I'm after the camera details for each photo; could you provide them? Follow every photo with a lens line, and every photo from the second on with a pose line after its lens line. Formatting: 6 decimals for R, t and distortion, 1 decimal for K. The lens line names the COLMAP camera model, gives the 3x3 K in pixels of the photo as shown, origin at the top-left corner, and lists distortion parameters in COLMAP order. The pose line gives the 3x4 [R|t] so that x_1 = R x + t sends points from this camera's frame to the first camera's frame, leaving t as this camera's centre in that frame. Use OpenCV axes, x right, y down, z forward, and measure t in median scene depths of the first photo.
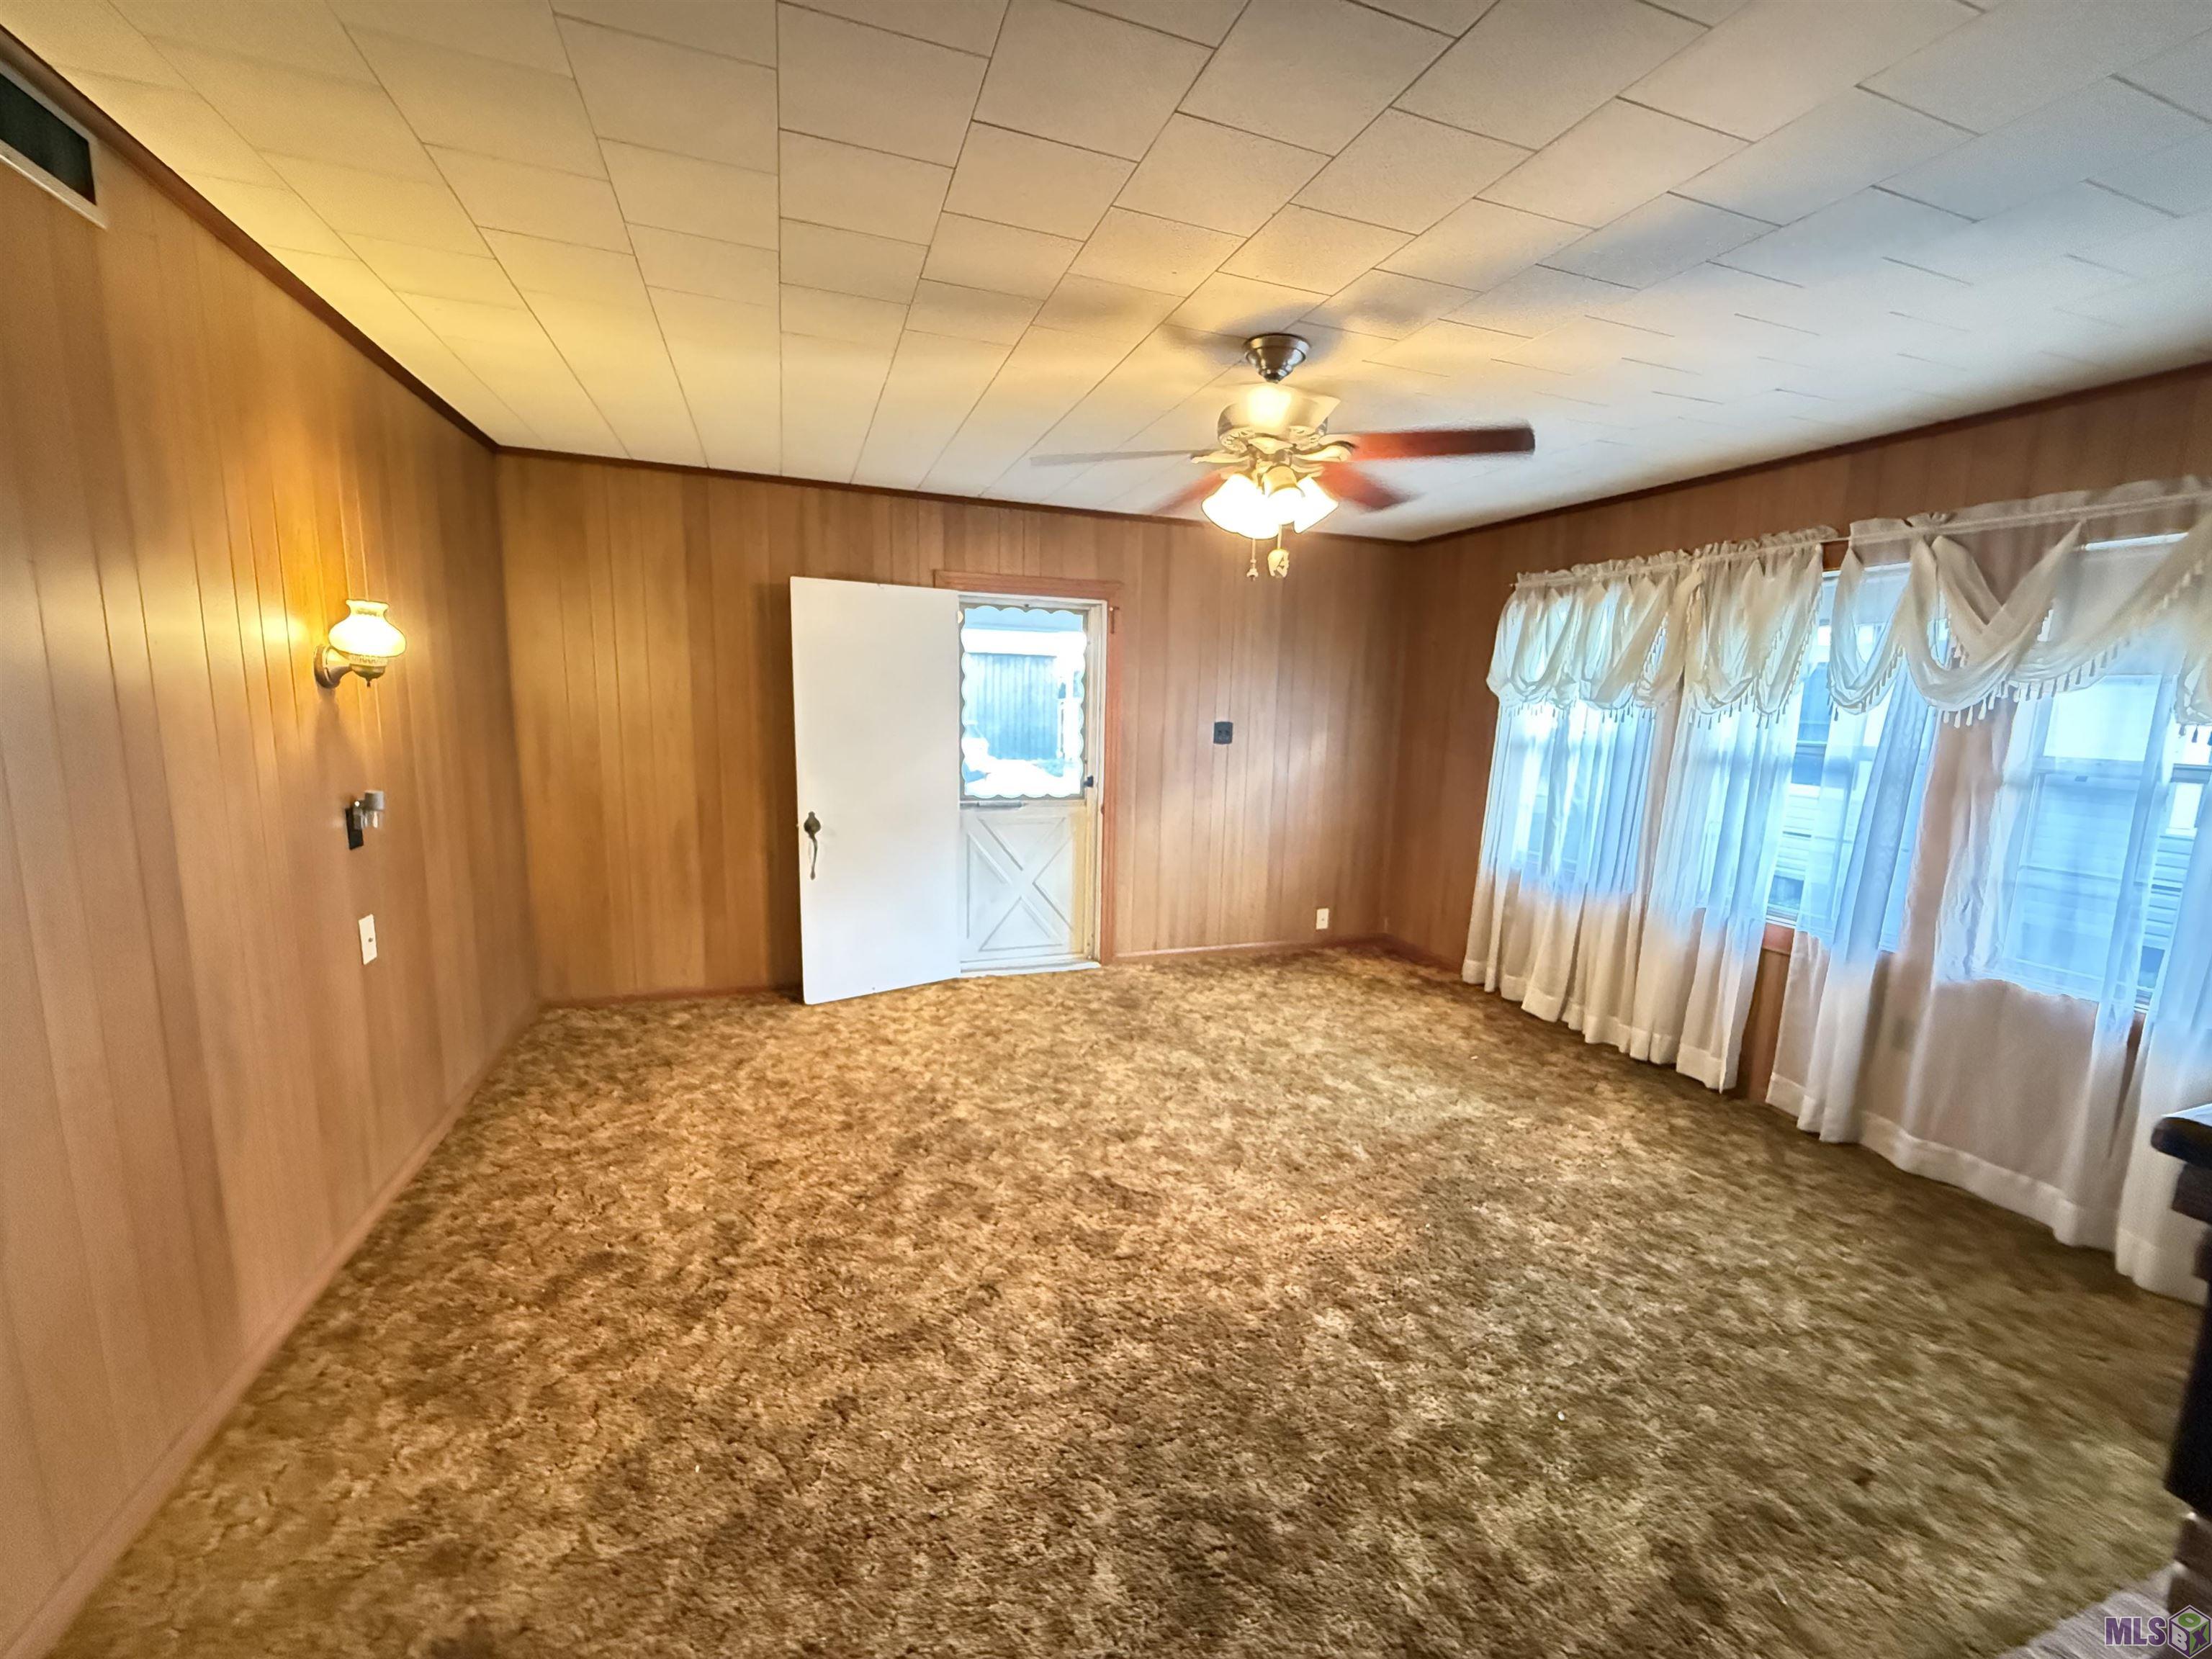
lens RADIAL K [[884.8, 0, 1102.7], [0, 884.8, 831.0], [0, 0, 1]] dist [-0.000359, -0.000129]
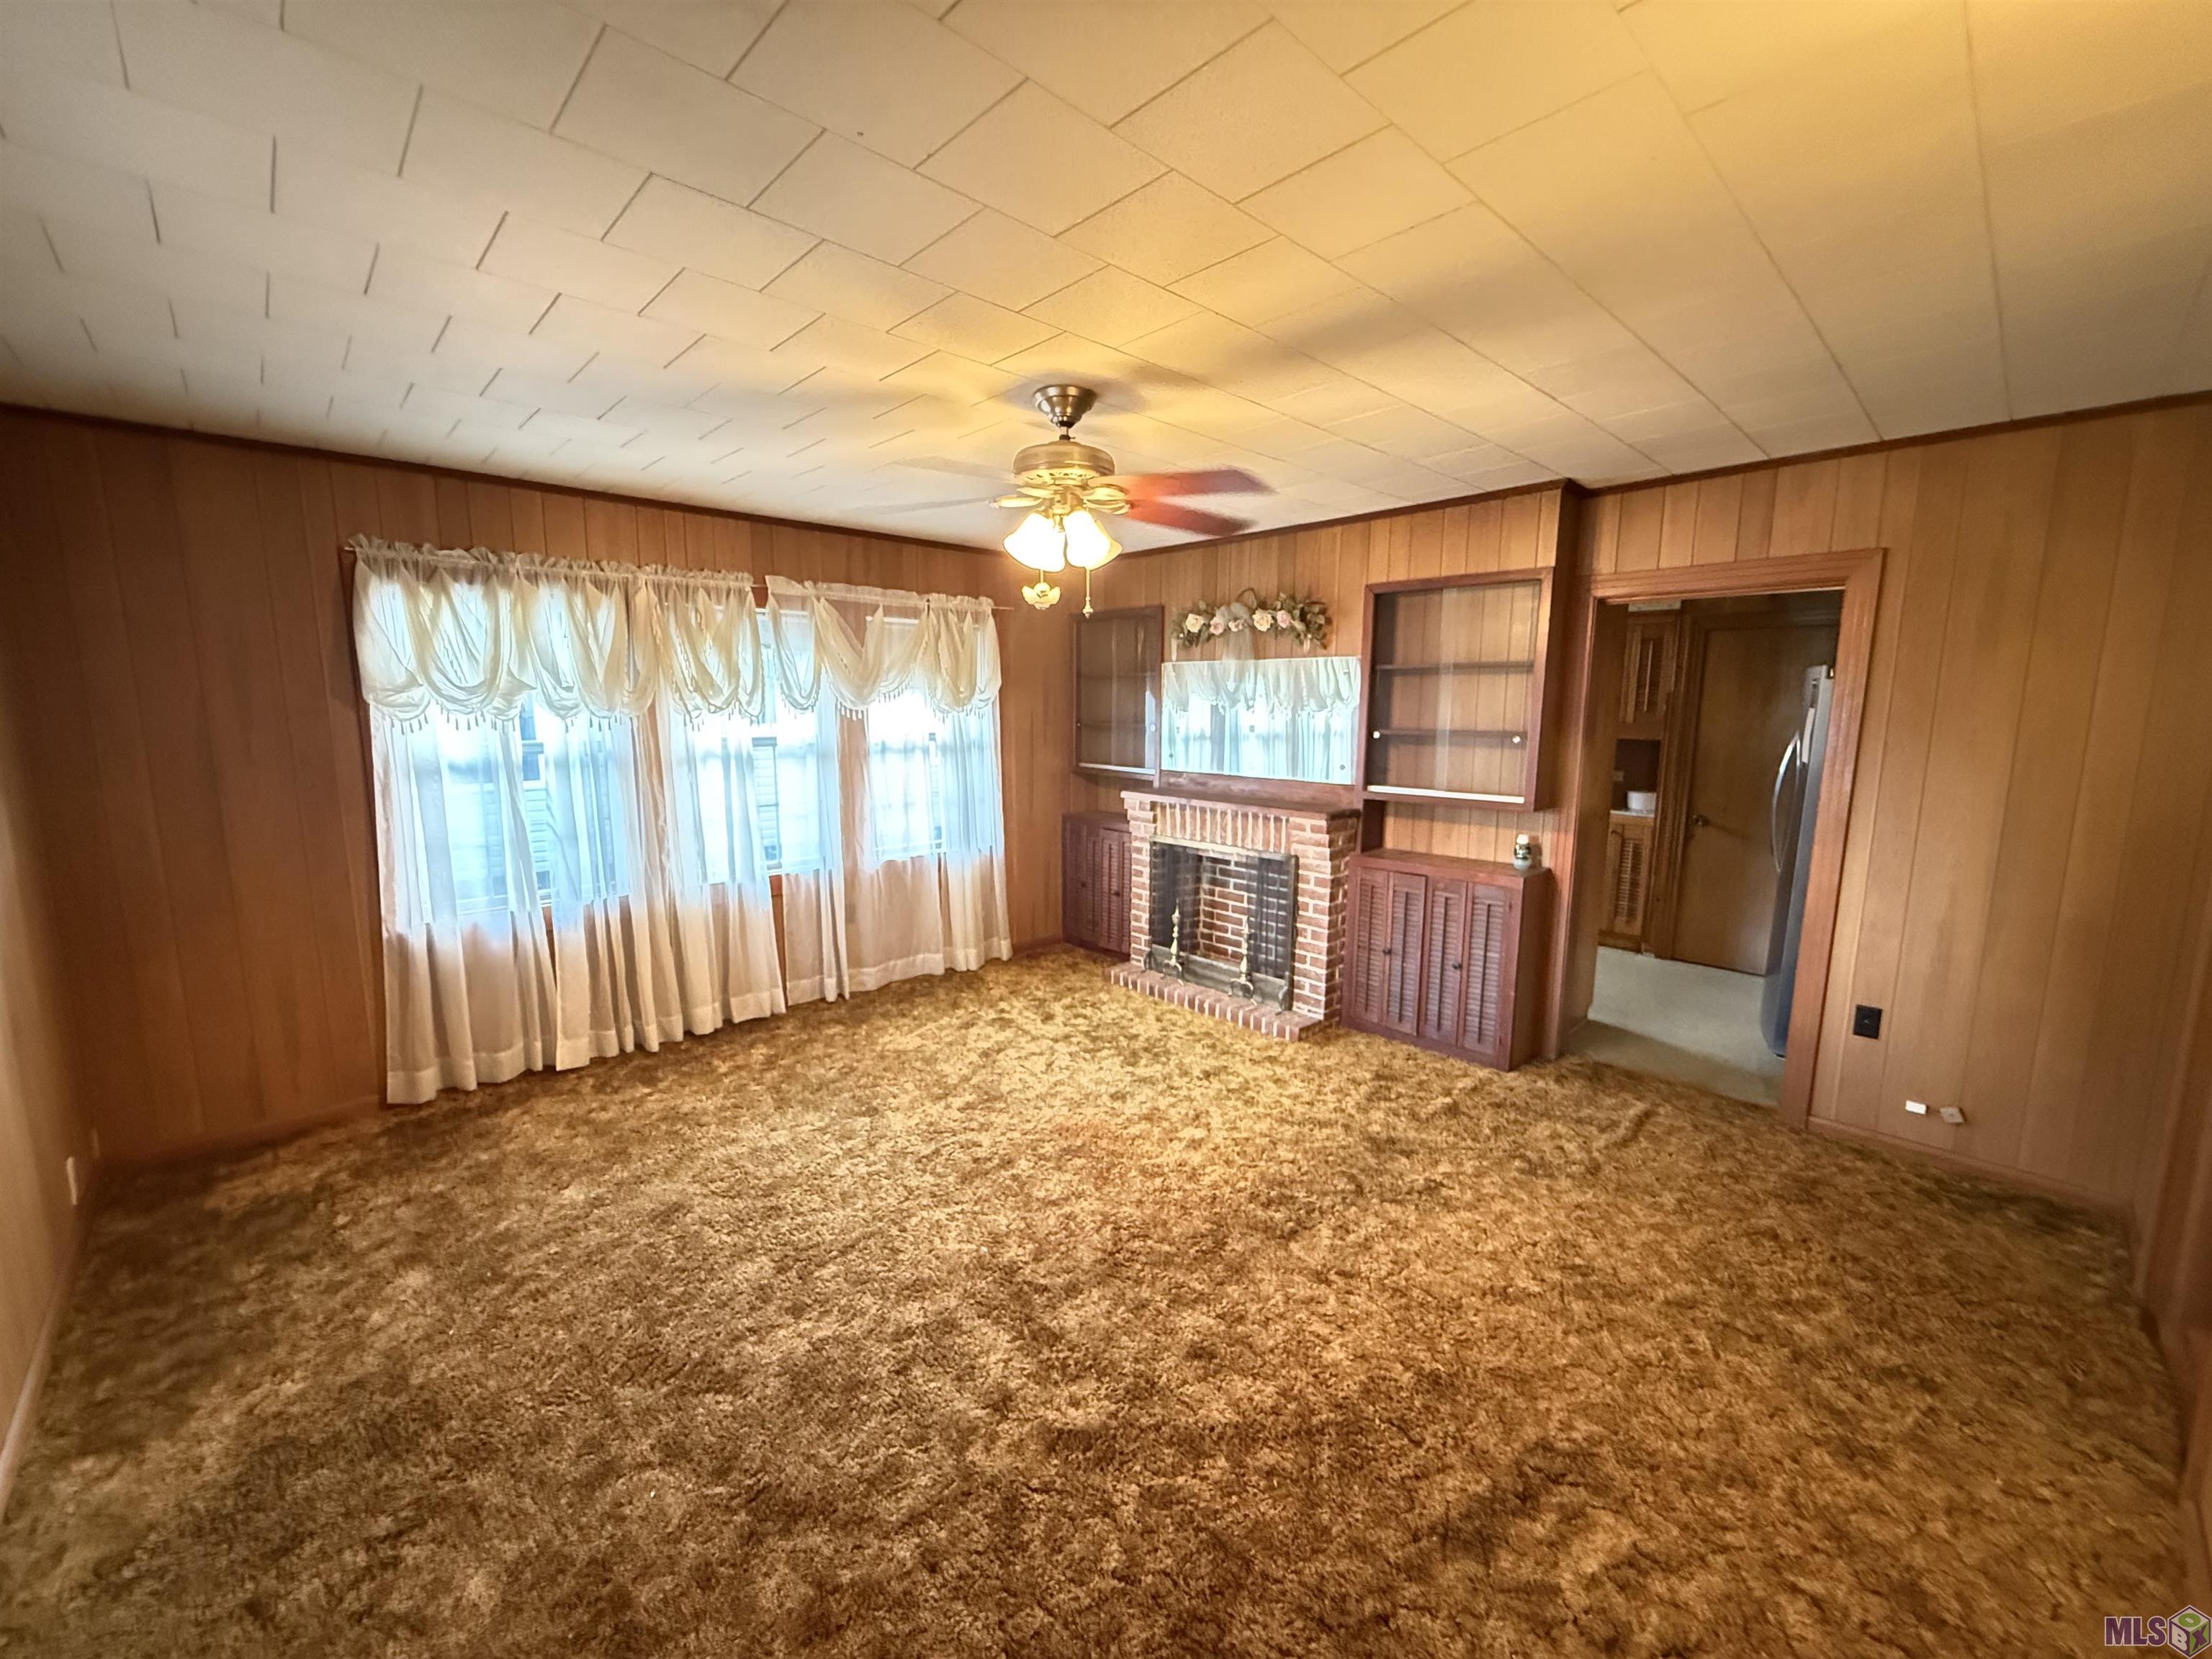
lens RADIAL K [[884.8, 0, 1102.7], [0, 884.8, 831.0], [0, 0, 1]] dist [-0.000359, -0.000129]
pose [[-0.405889, -0.161090, 0.899613, -0.653199], [0.126390, 0.964991, 0.229821, -0.211997], [-0.905141, 0.206984, -0.371319, 1.103423]]
